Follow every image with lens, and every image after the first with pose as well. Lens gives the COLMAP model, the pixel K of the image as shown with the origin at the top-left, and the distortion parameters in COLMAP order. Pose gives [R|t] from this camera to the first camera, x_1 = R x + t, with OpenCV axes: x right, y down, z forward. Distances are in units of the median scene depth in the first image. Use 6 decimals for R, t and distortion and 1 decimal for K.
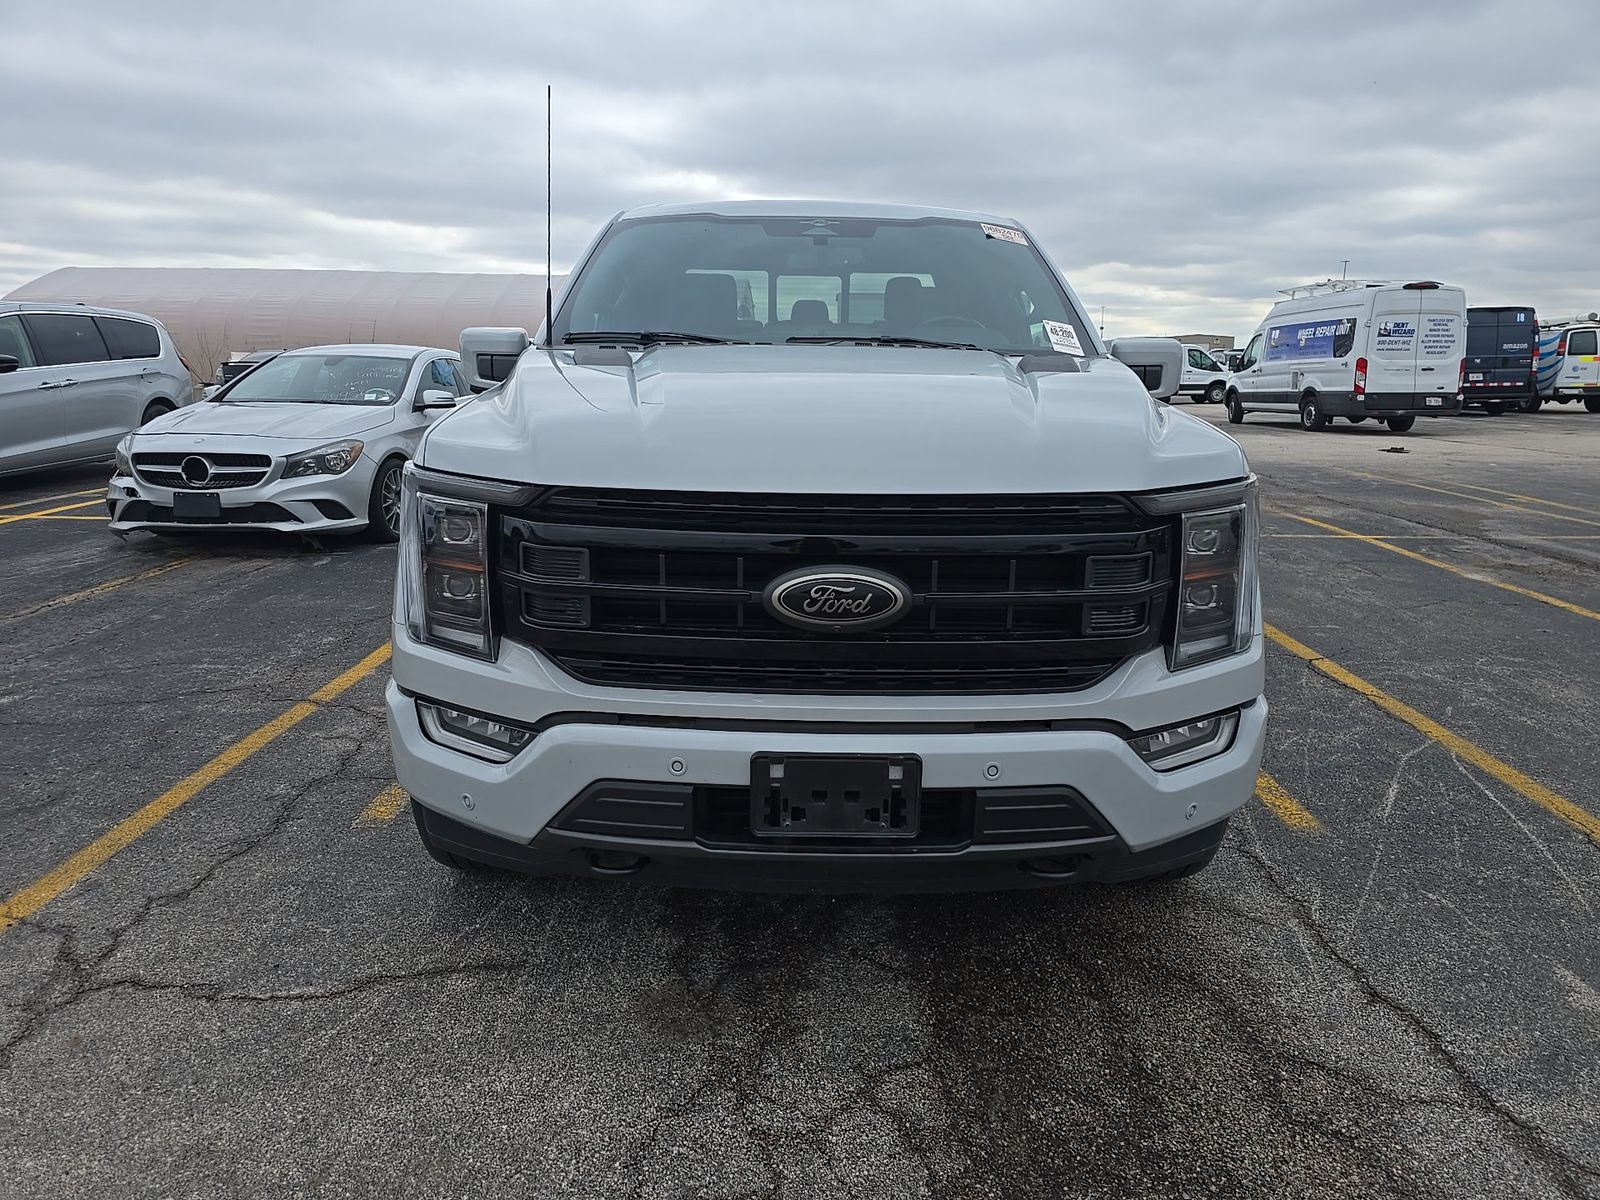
lens RADIAL K [[1046.4, 0, 800.0], [0, 1046.4, 600.0], [0, 0, 1]] dist [0.087566, -0.076338]
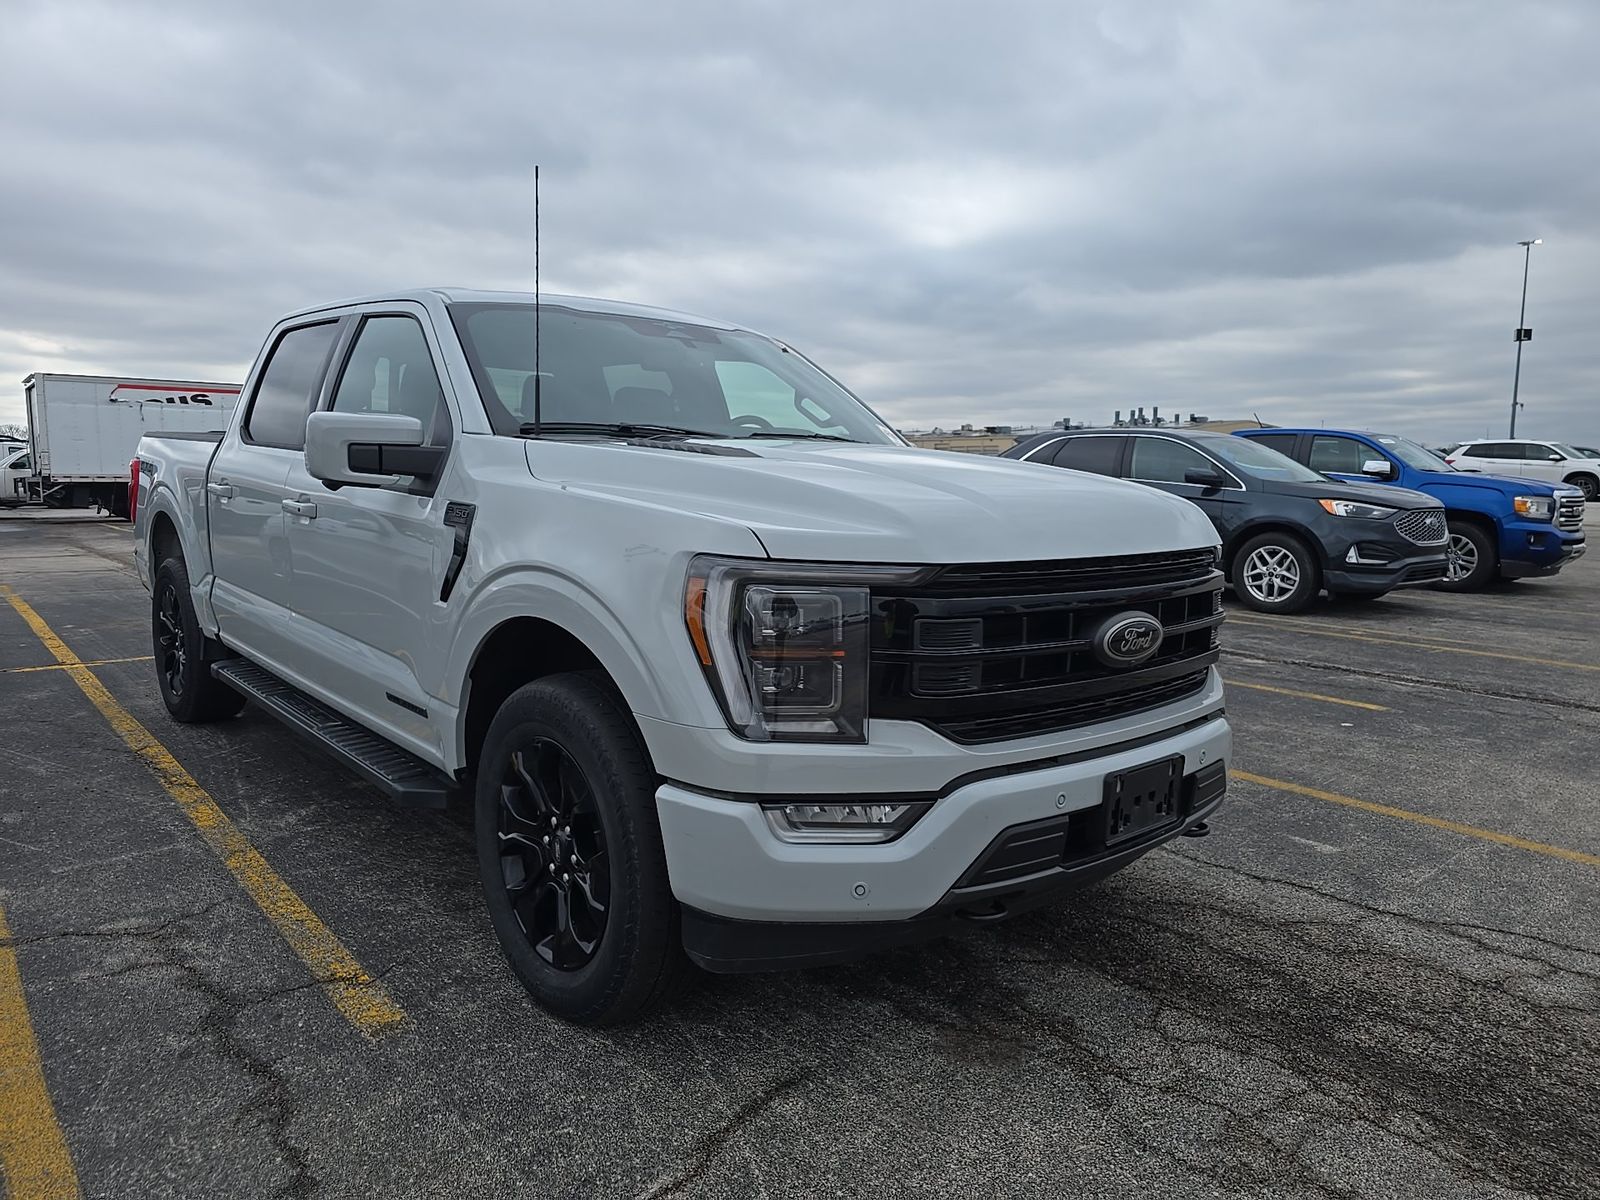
lens RADIAL K [[1047.4, 0, 793.8], [0, 1047.4, 605.4], [0, 0, 1]] dist [0.071058, -0.061690]
pose [[0.763981, -0.082140, 0.639989, -1.012855], [0.137545, 0.989798, -0.037156, -0.046351], [-0.630408, 0.116413, 0.767485, 0.267299]]
